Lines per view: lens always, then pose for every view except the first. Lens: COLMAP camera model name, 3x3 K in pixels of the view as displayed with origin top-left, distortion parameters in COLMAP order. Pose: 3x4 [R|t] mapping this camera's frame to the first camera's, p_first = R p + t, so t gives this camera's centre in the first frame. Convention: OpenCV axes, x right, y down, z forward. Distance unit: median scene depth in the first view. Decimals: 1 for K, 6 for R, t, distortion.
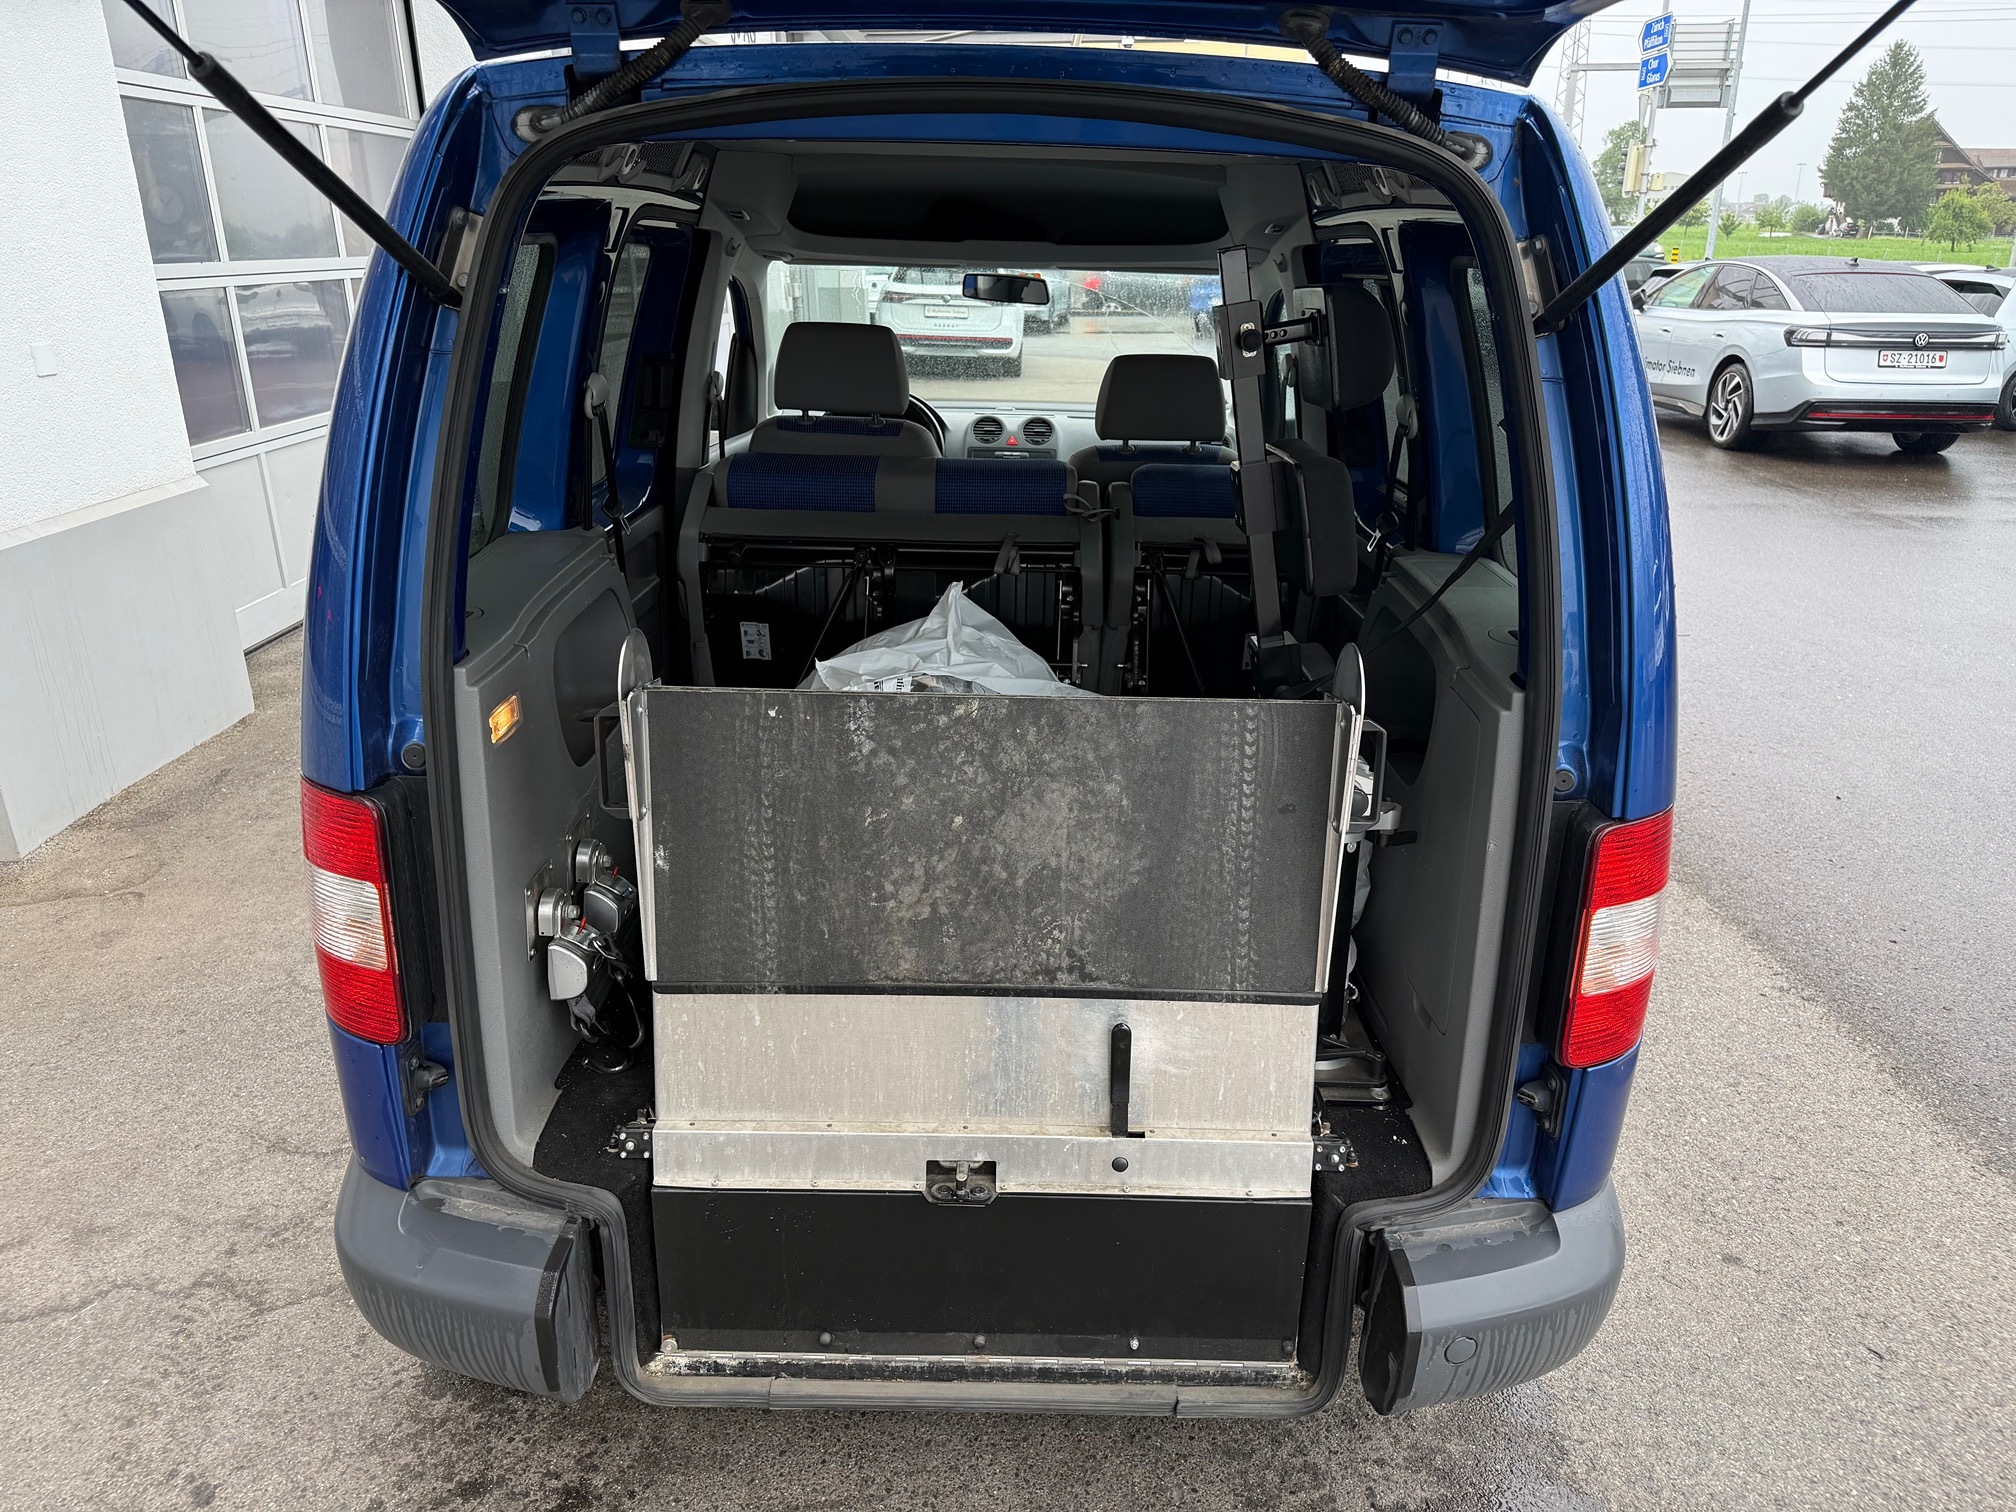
lens RADIAL K [[1445.7, 0, 1008.0], [0, 1445.7, 756.0], [0, 0, 1]] dist [-0.000402, -0.000906]
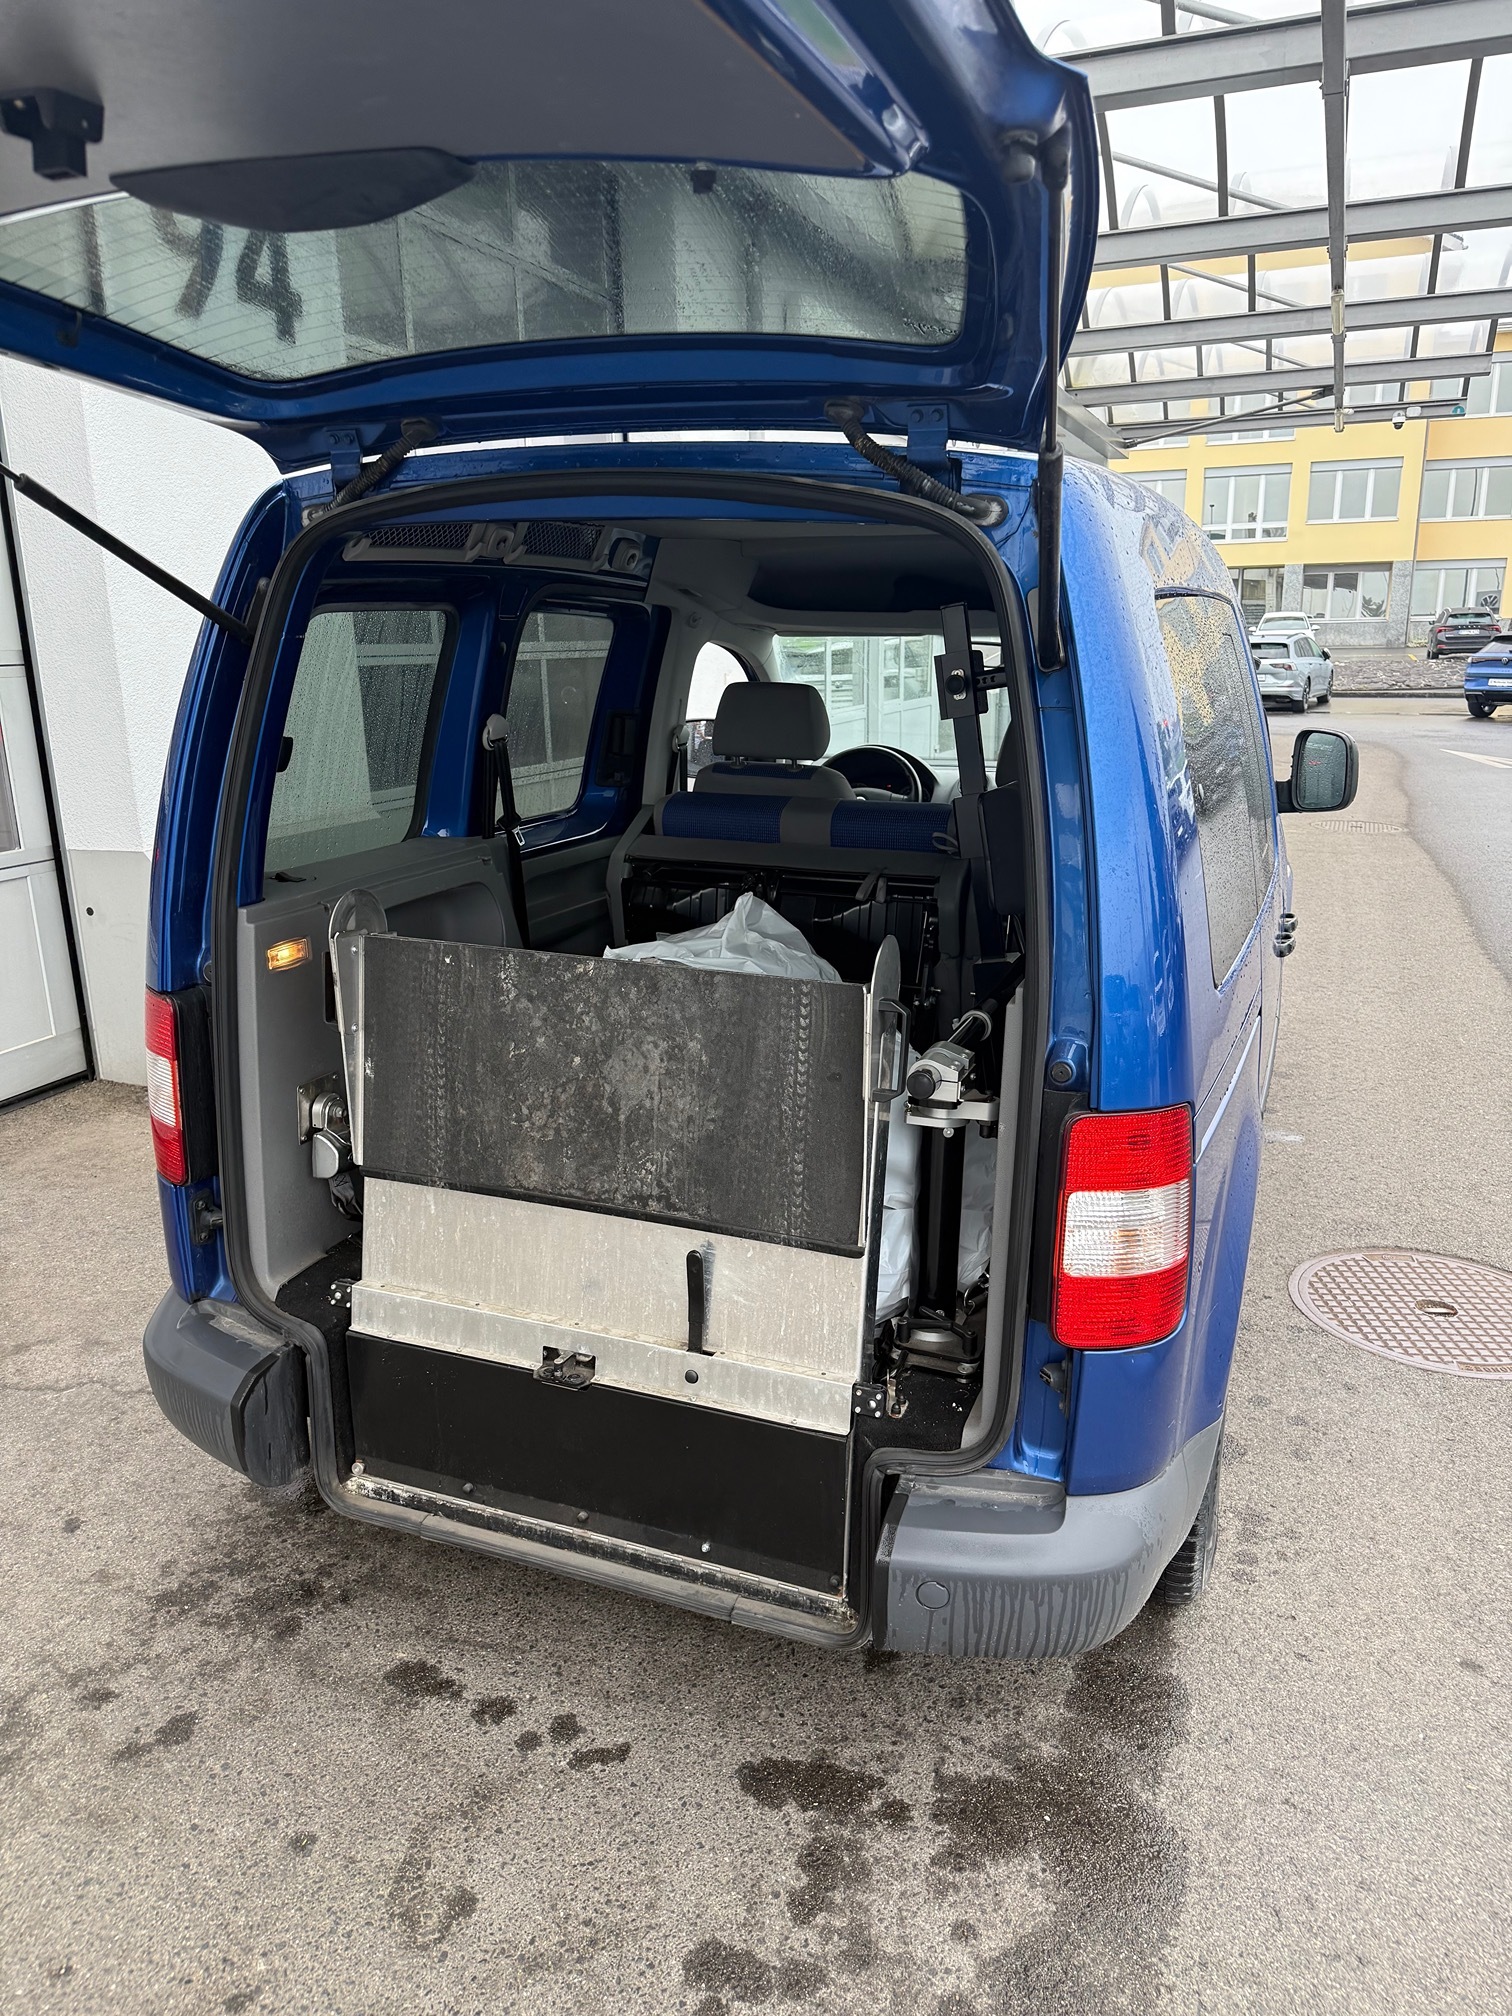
lens RADIAL K [[1446.4, 0, 745.2], [0, 1446.4, 1016.3], [0, 0, 1]] dist [0.009701, -0.000053]
pose [[0.931267, 0.082492, -0.354875, 0.504835], [-0.111182, 0.991915, -0.061190, 0.063742], [0.346958, 0.096440, 0.932909, -0.088264]]
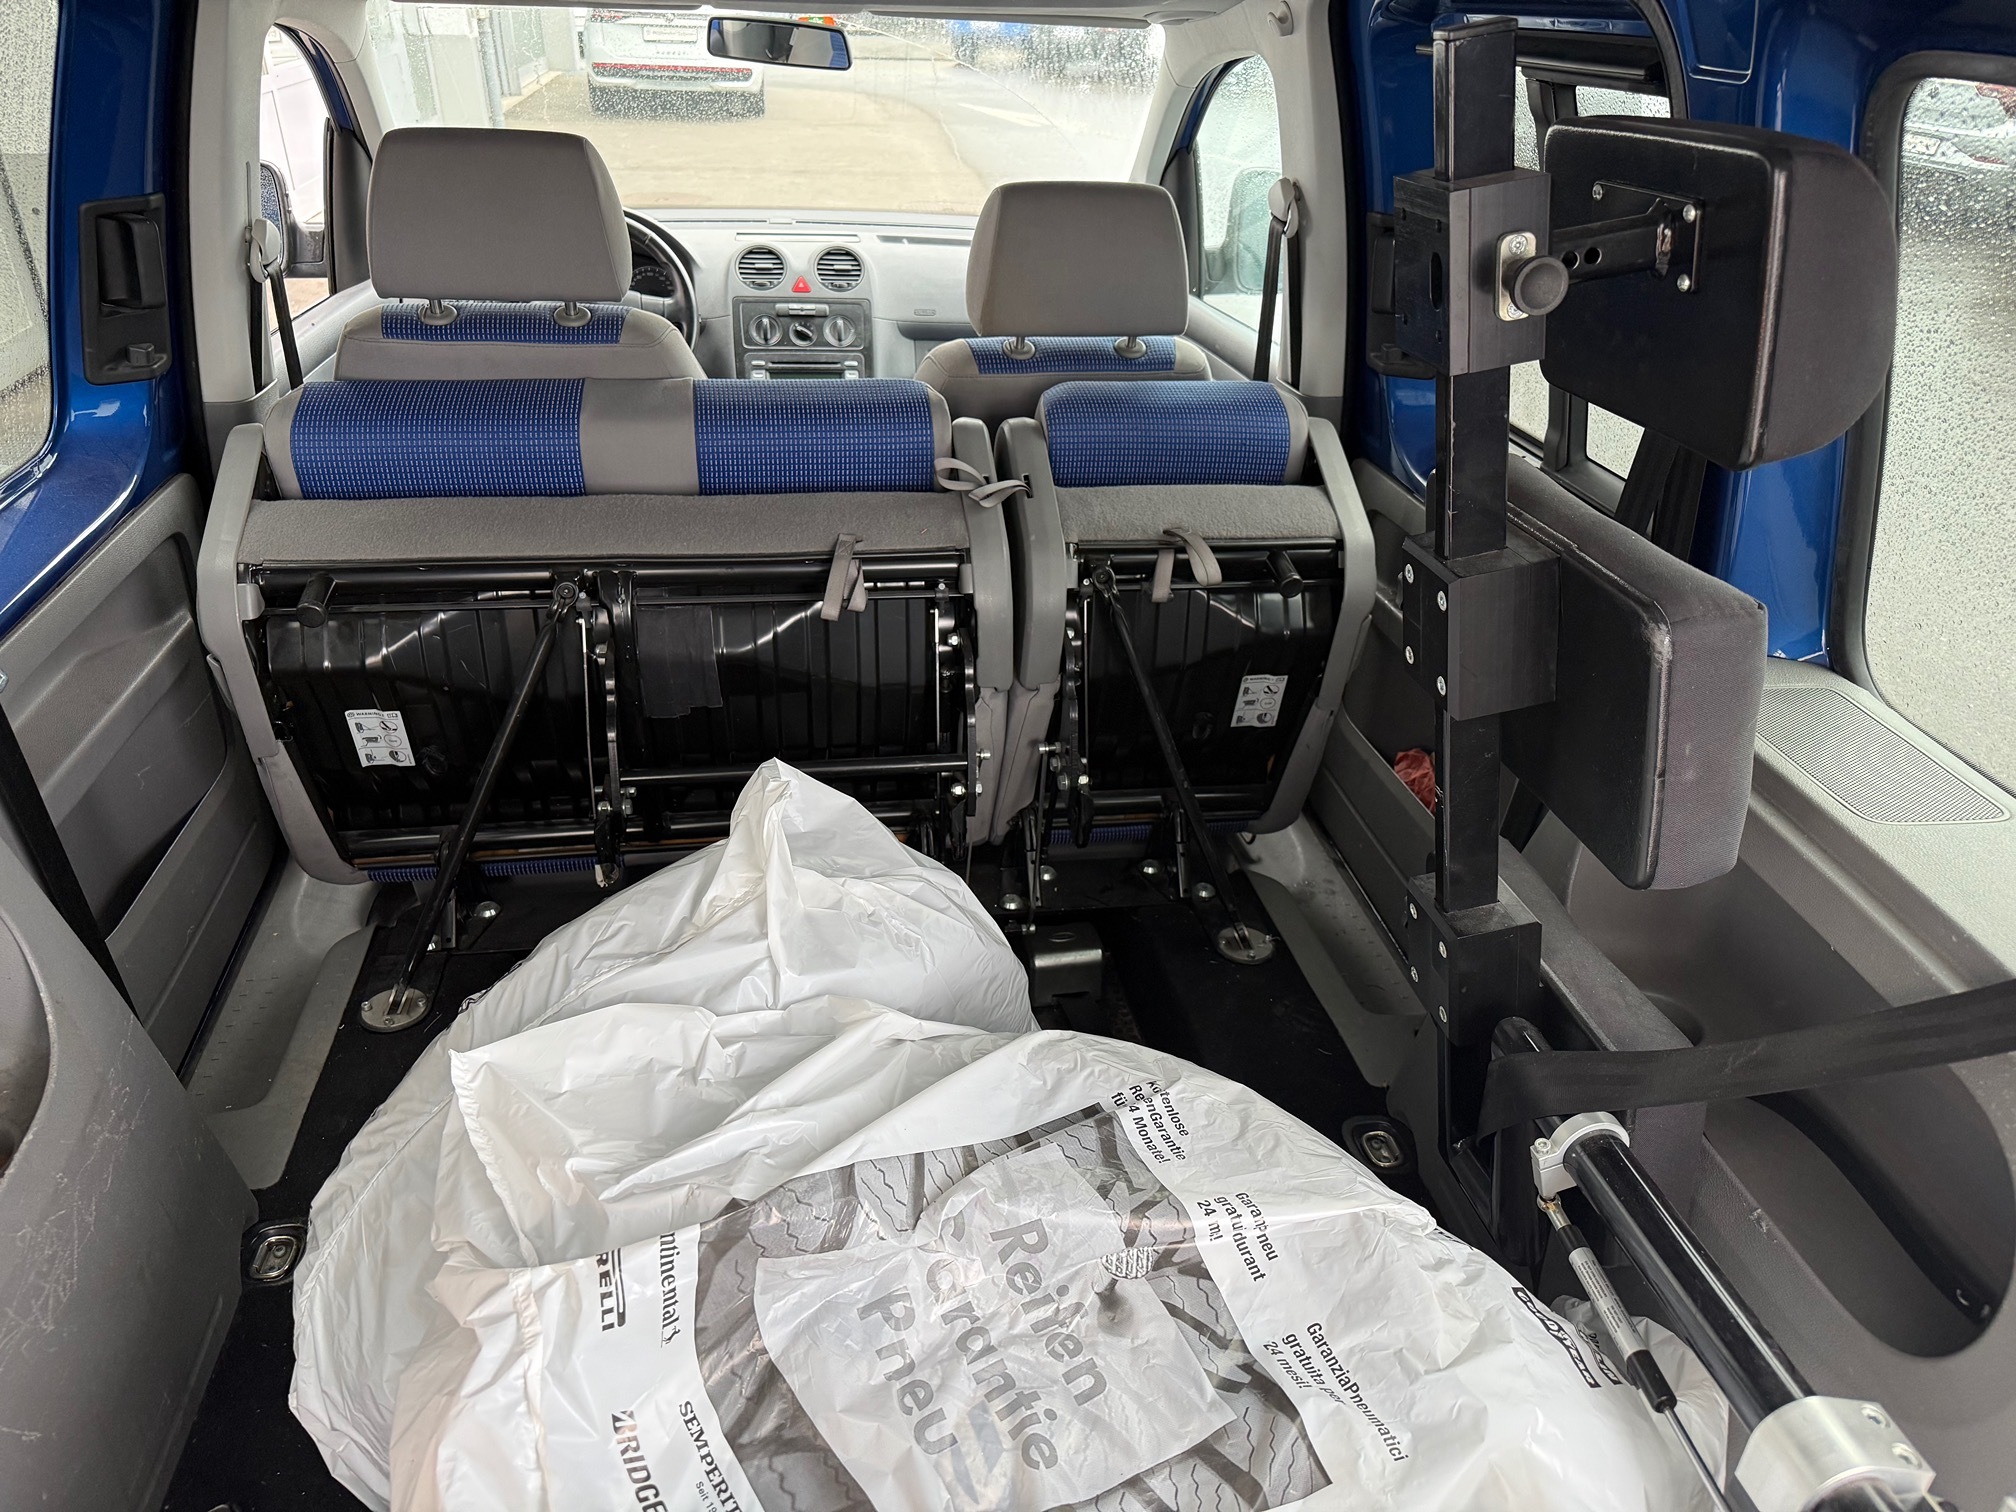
lens RADIAL K [[1481.0, 0, 1052.3], [0, 1481.0, 753.9], [0, 0, 1]] dist [0.003350, -0.073719]
pose [[0.981824, -0.065335, 0.178196, -0.043062], [0.036474, 0.986333, 0.160673, -0.263619], [-0.186258, -0.151254, 0.970789, 0.701180]]
